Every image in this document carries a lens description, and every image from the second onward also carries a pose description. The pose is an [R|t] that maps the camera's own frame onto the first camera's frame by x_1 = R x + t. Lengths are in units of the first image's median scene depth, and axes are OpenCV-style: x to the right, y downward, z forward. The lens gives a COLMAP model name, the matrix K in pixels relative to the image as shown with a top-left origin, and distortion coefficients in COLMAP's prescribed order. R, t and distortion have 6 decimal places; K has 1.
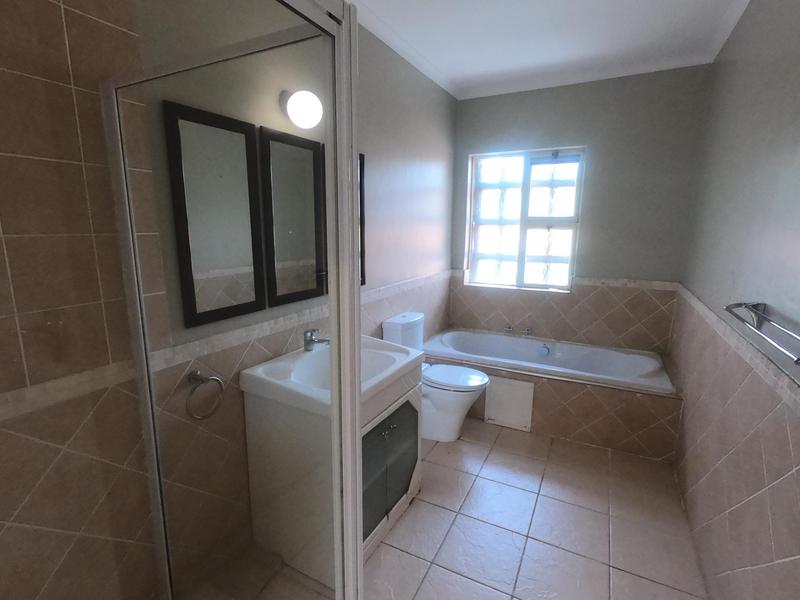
lens RADIAL K [[398.3, 0, 397.4], [0, 398.3, 304.4], [0, 0, 1]] dist [0.001975, 0.001617]
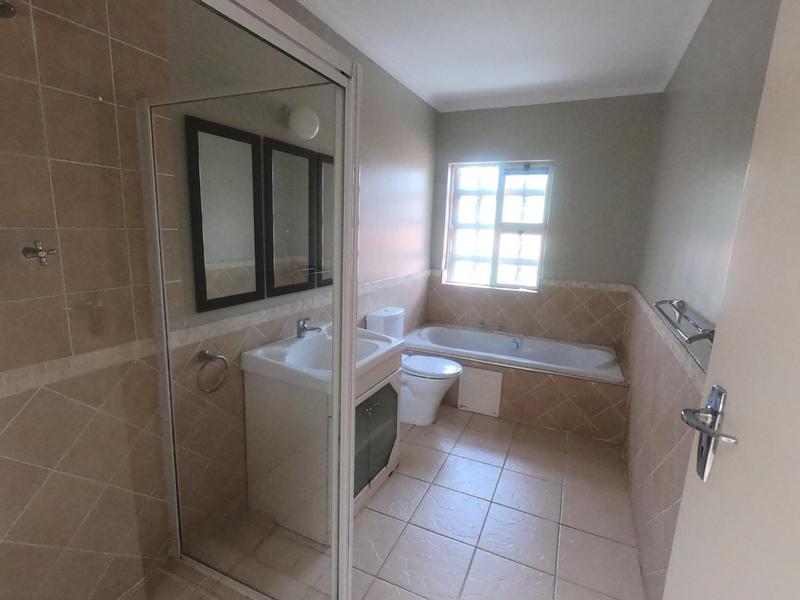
lens RADIAL K [[398.3, 0, 397.4], [0, 398.3, 304.4], [0, 0, 1]] dist [0.001975, 0.001617]
pose [[0.998476, 0.020032, 0.051416, -0.010981], [-0.020010, 0.999799, -0.000934, 0.016092], [-0.051424, -0.000096, 0.998677, -0.105082]]
